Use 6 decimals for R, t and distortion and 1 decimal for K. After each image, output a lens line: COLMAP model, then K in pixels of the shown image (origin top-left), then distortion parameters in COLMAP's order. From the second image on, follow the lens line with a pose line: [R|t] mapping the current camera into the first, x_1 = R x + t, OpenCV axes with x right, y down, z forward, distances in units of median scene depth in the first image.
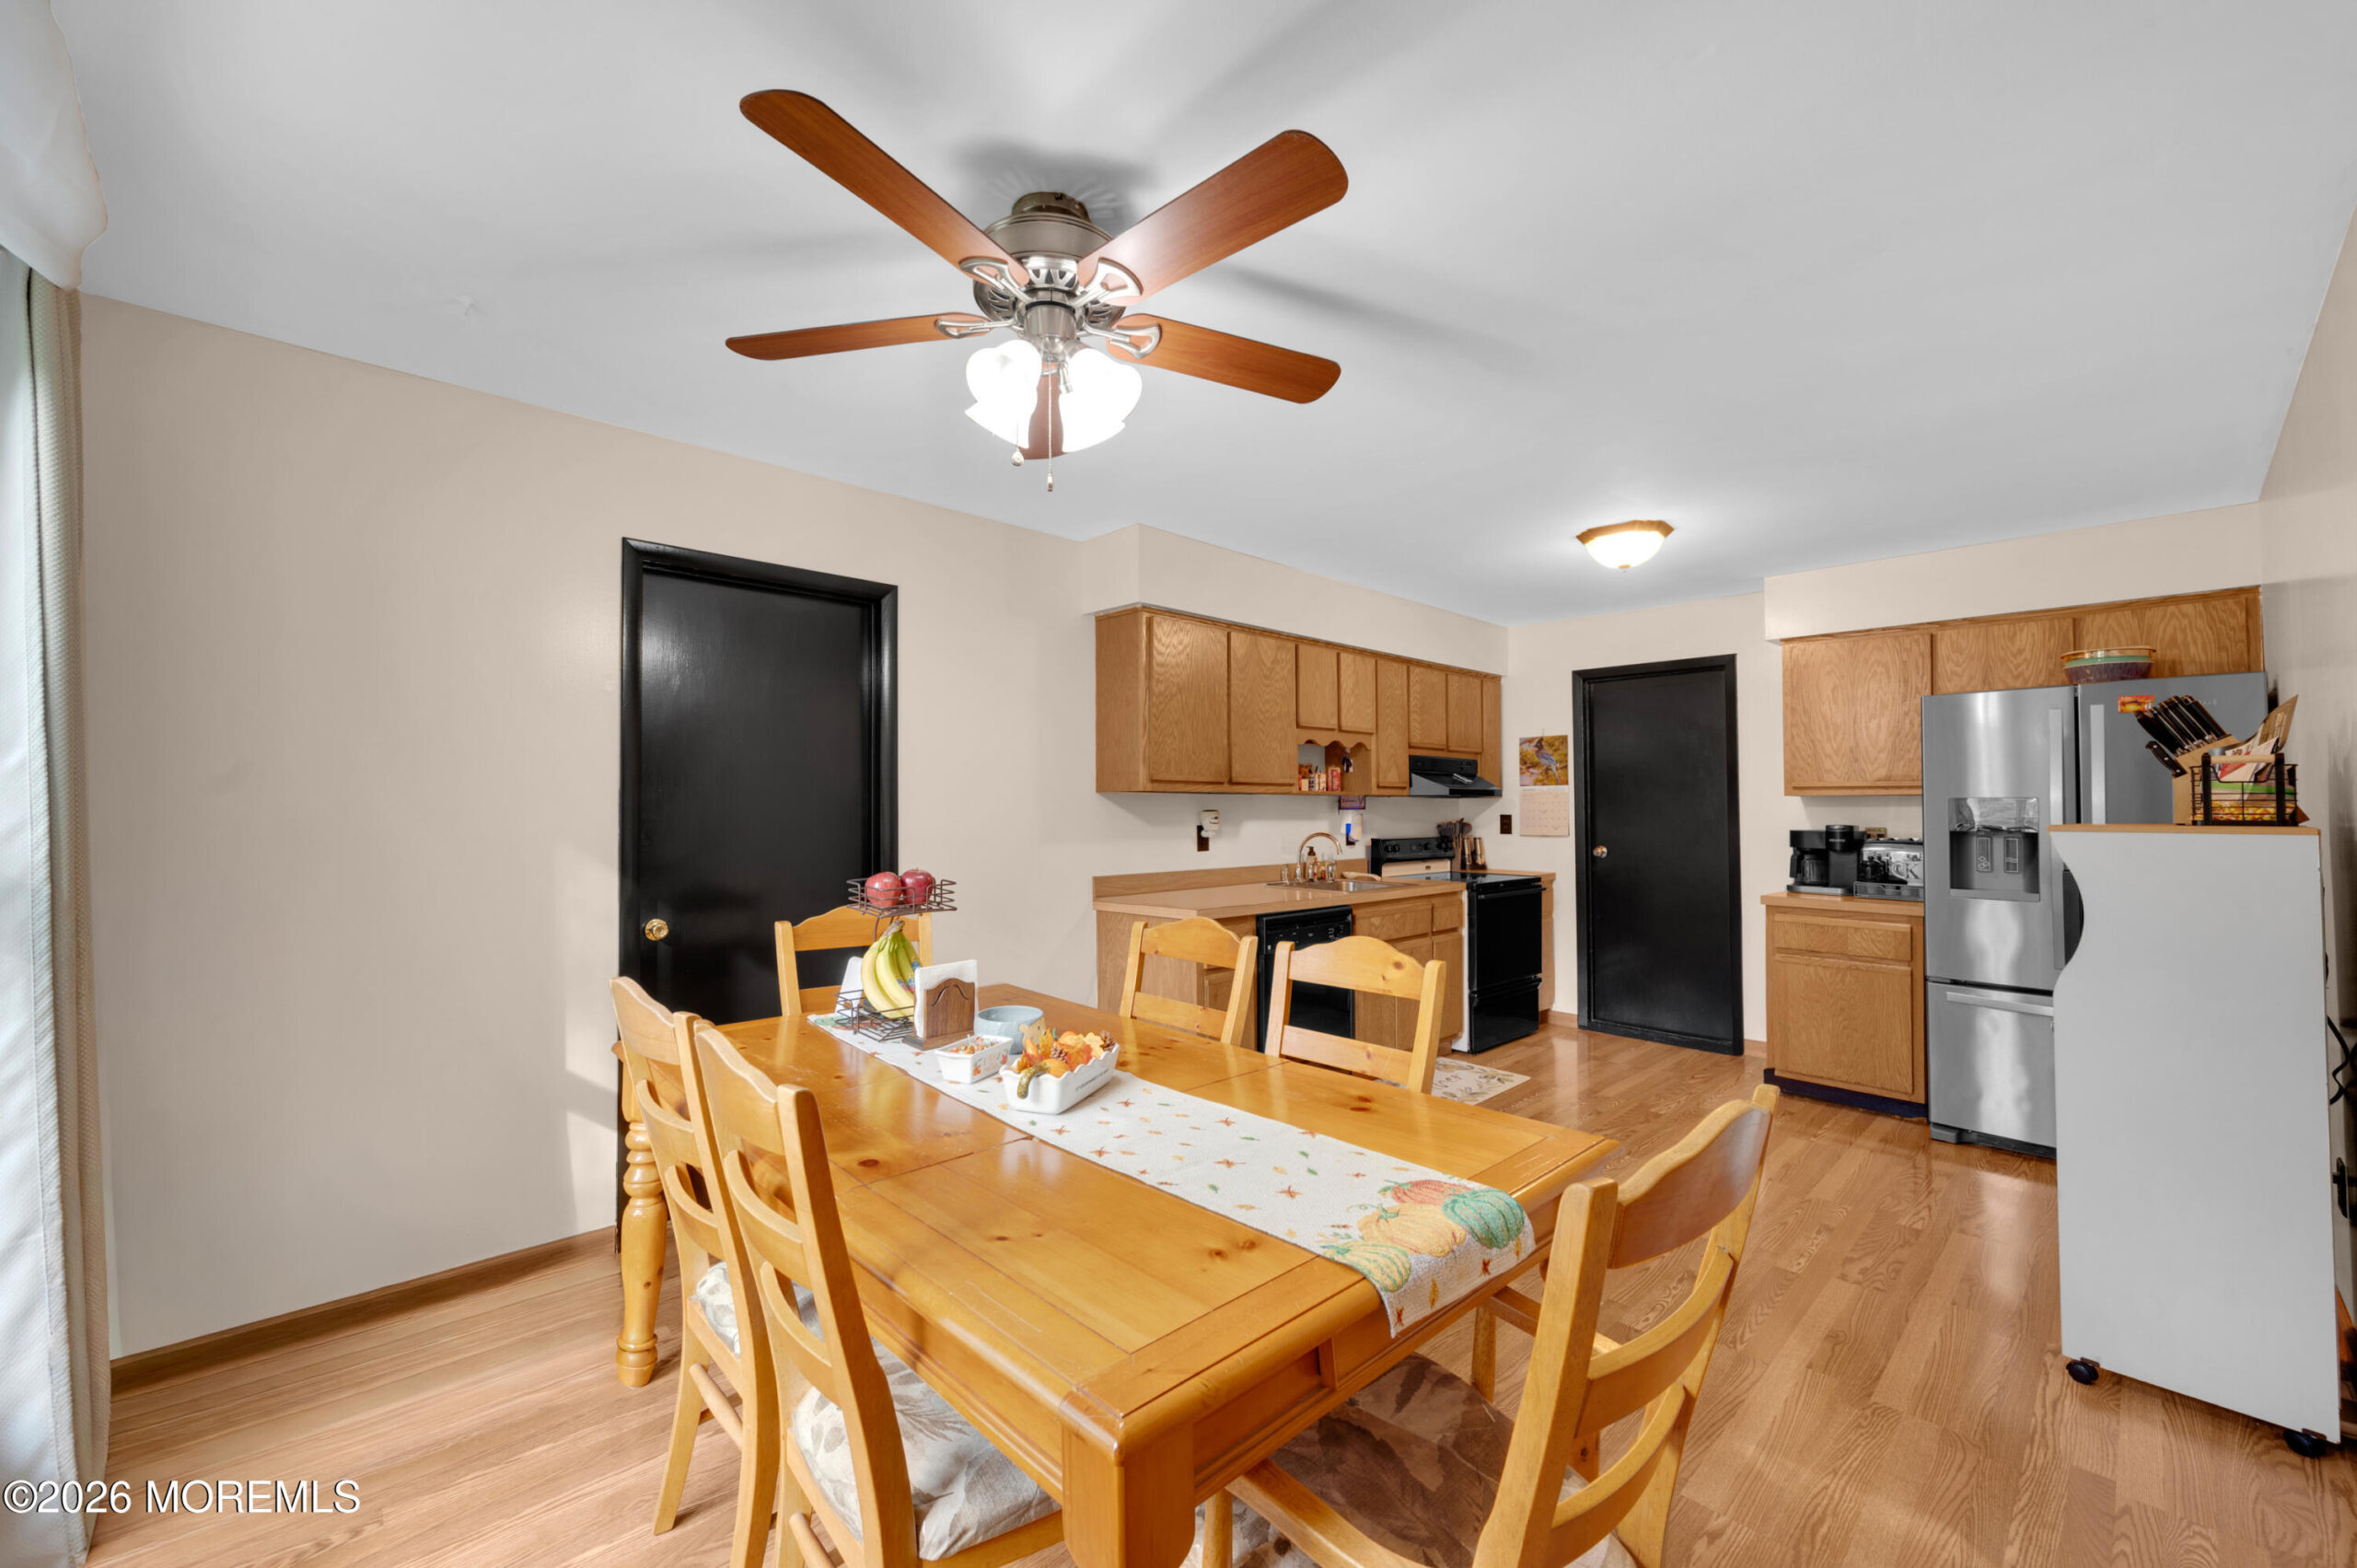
lens RADIAL K [[956.0, 0, 1169.7], [0, 956.0, 789.1], [0, 0, 1]] dist [0.000192, 0.000553]
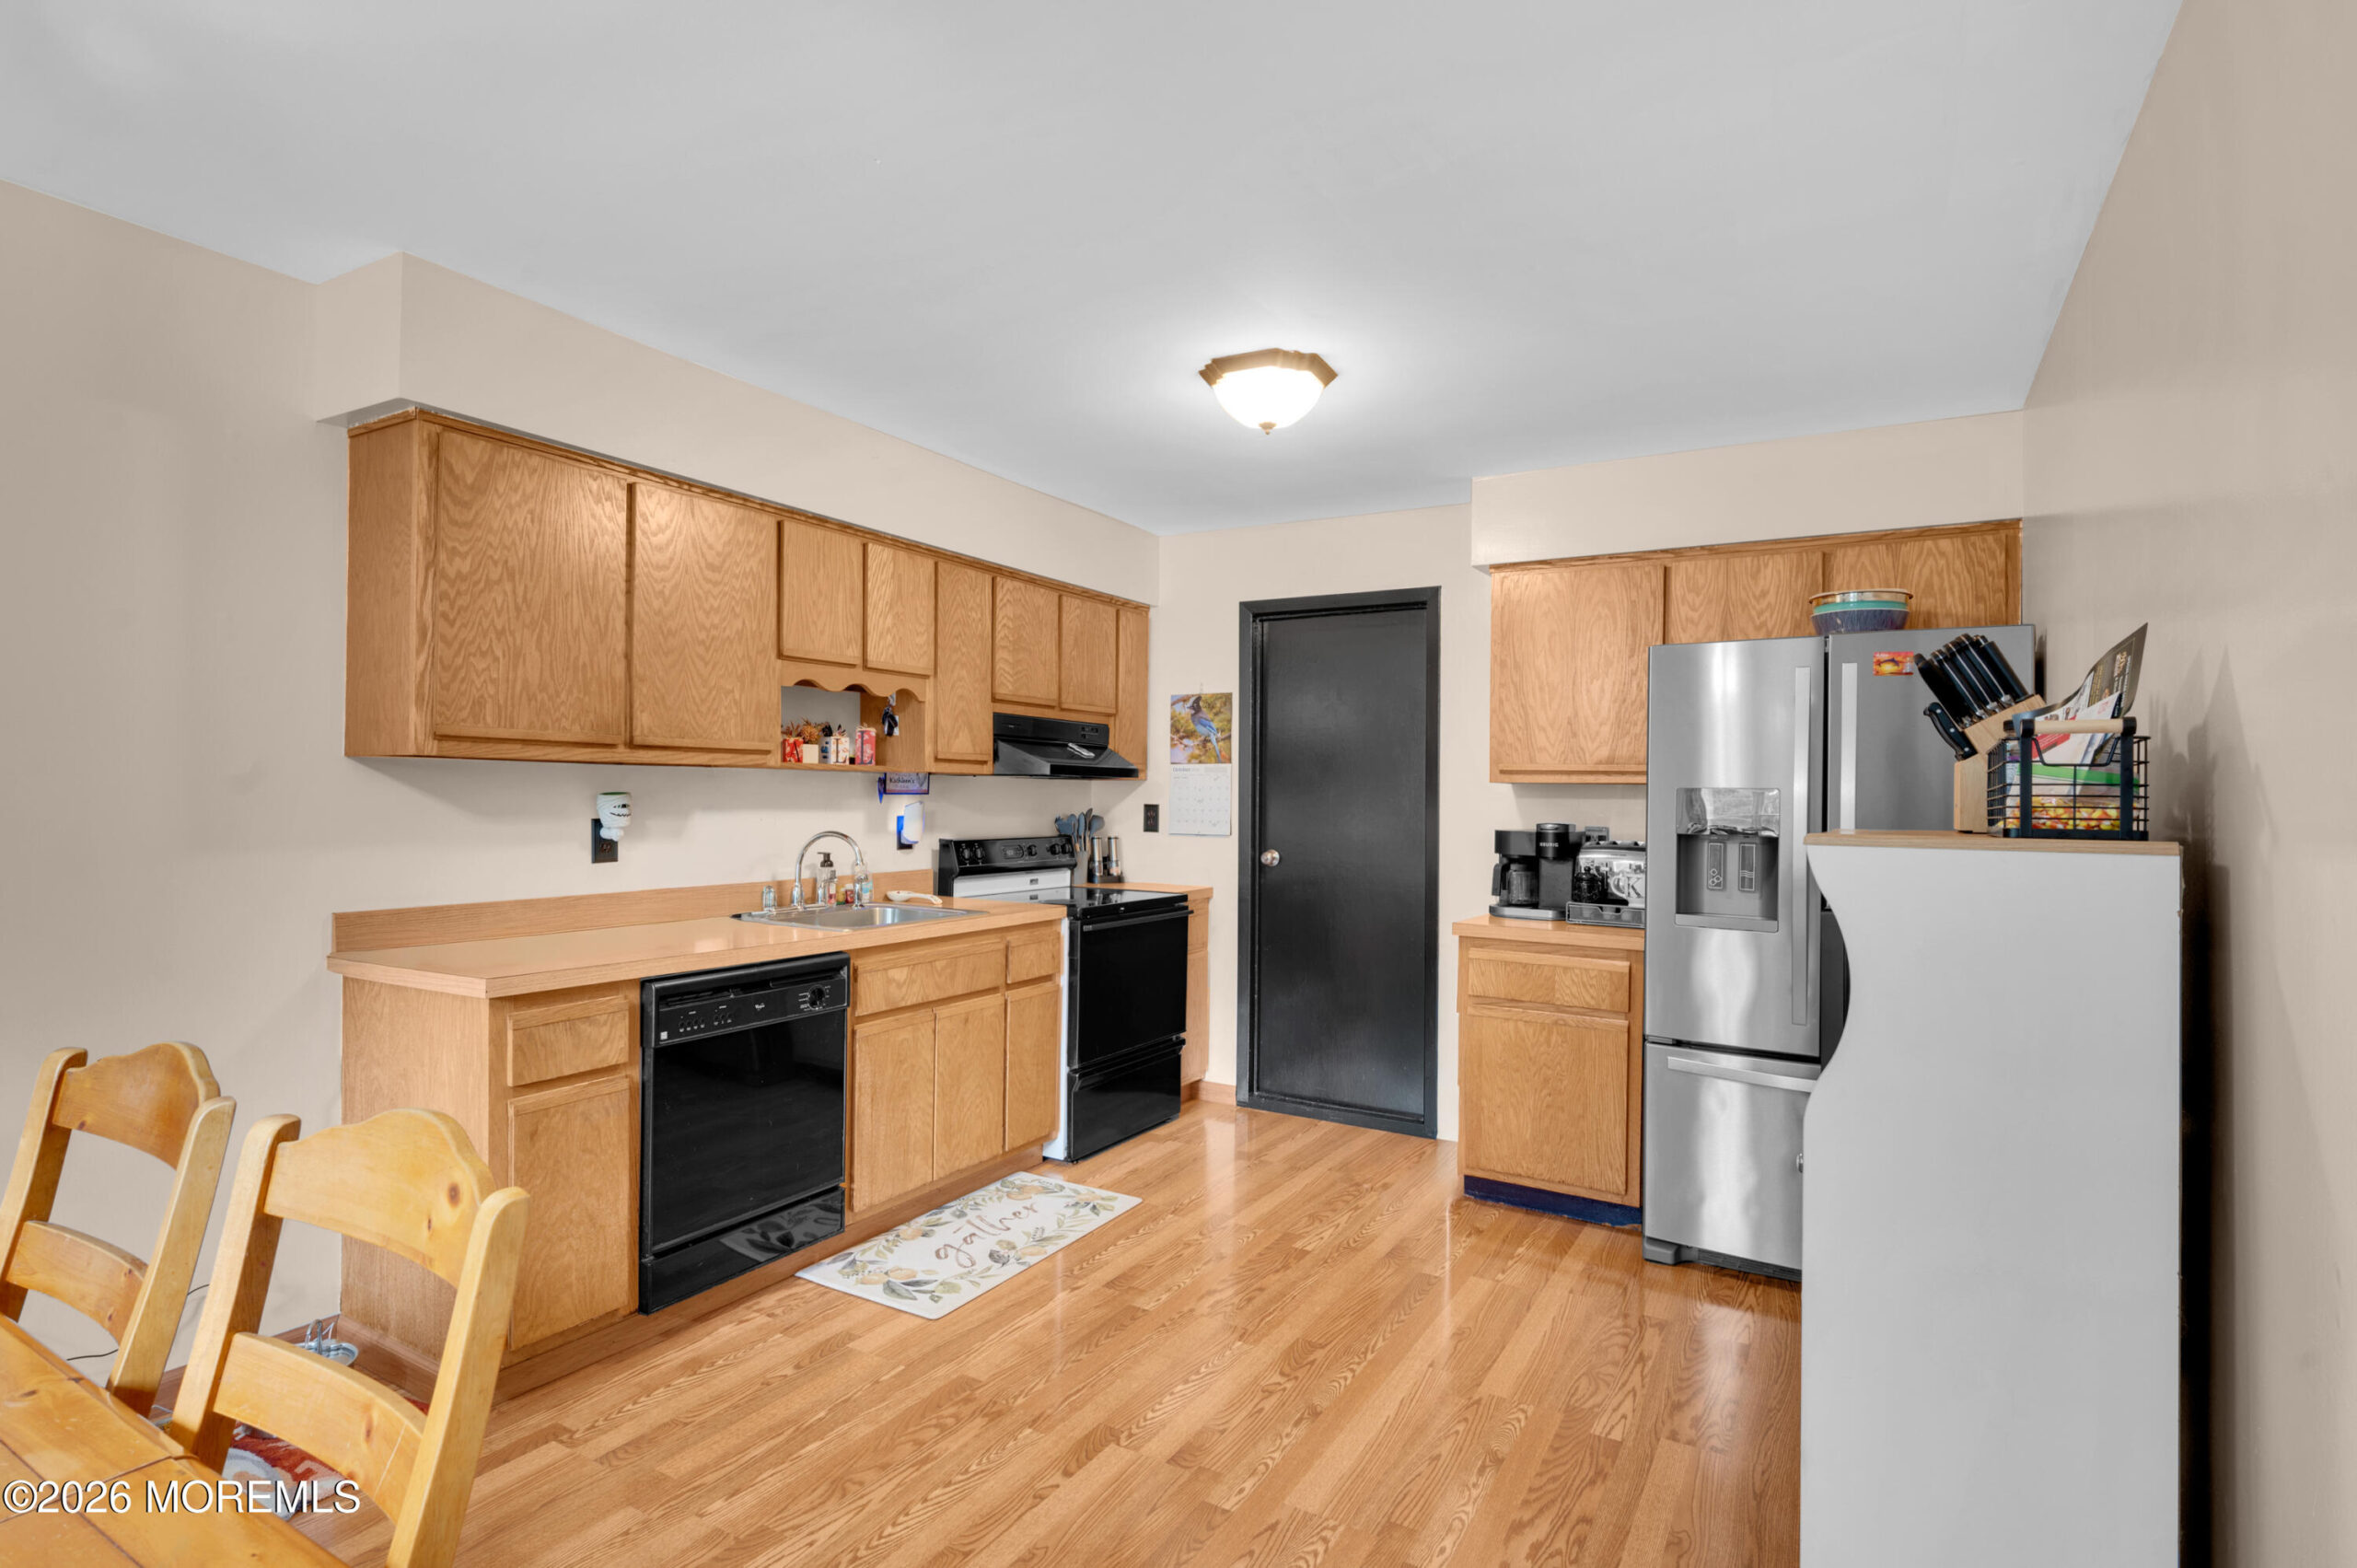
lens RADIAL K [[1184.6, 0, 1200.1], [0, 1184.6, 793.8], [0, 0, 1]] dist [0.000851, -0.001086]
pose [[0.957973, 0.012044, 0.286605, 0.188398], [-0.018042, 0.999670, 0.018295, 0.003234], [-0.286290, -0.022697, 0.957874, 0.217784]]
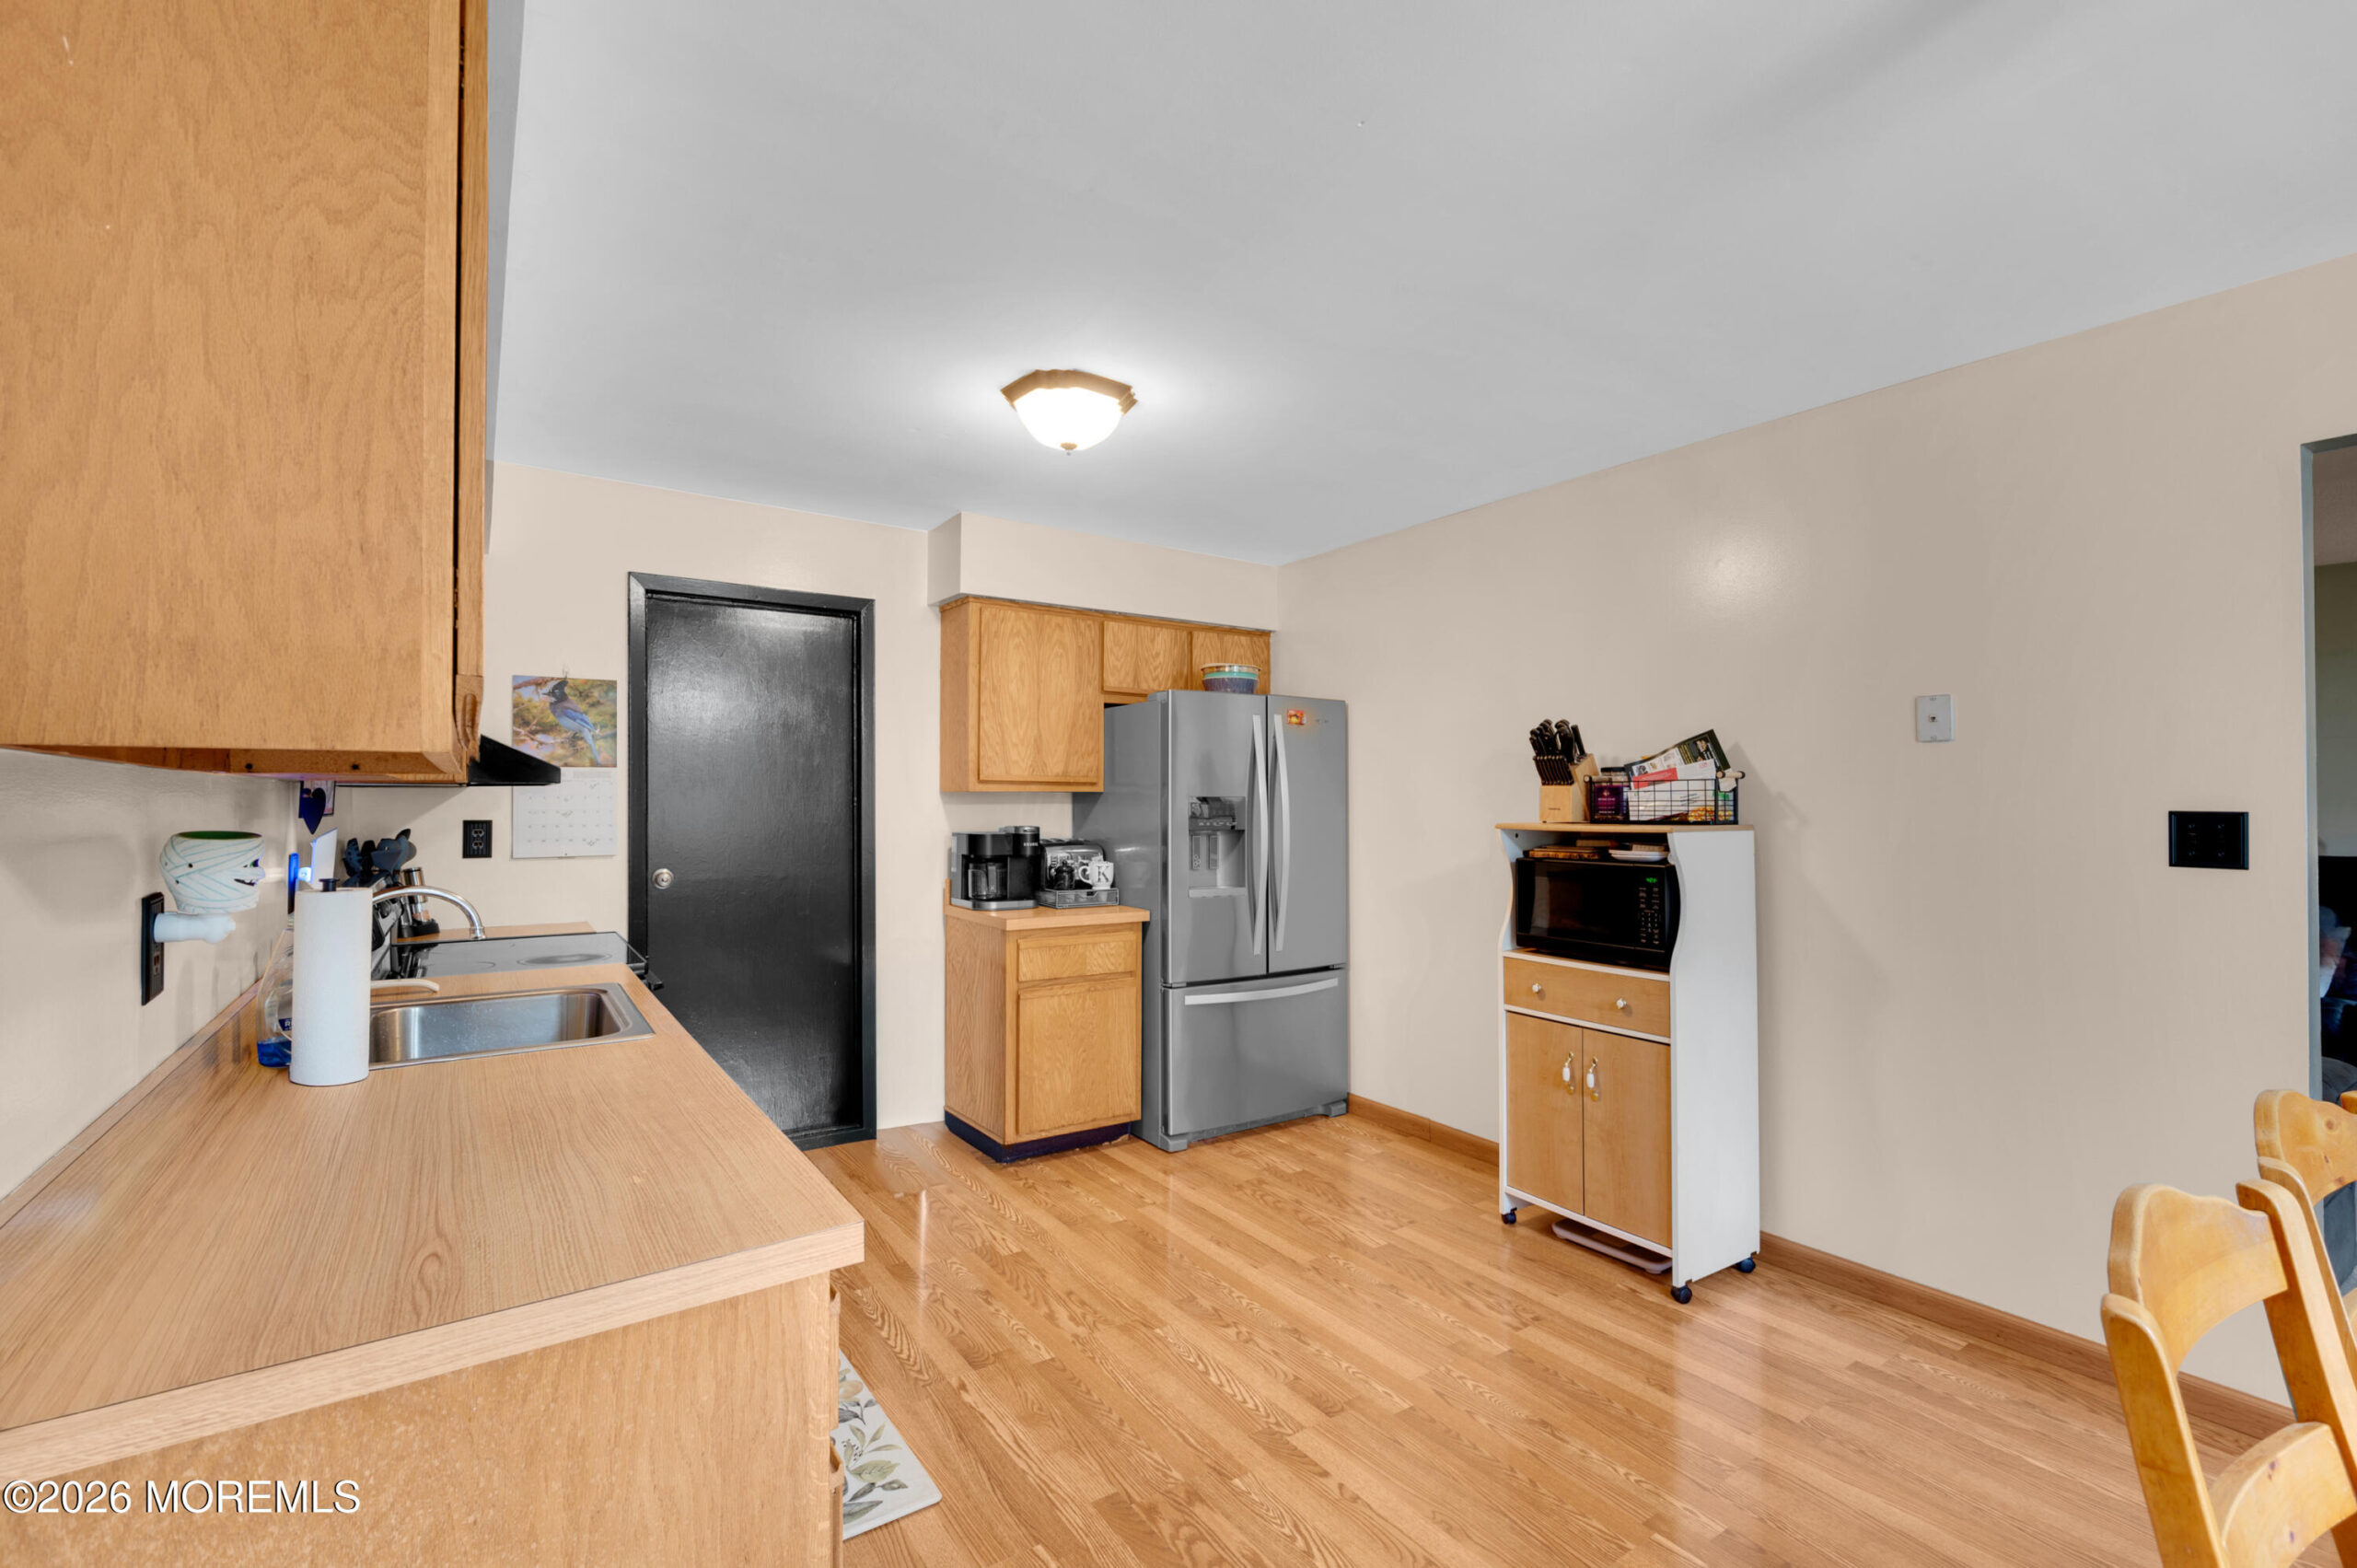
lens RADIAL K [[1040.2, 0, 1181.7], [0, 1040.2, 795.7], [0, 0, 1]] dist [0.000112, 0.000089]
pose [[0.143198, 0.000713, 0.989694, -0.206187], [-0.022033, 0.999754, 0.002468, 0.004919], [-0.989449, -0.022160, 0.143179, 0.749273]]
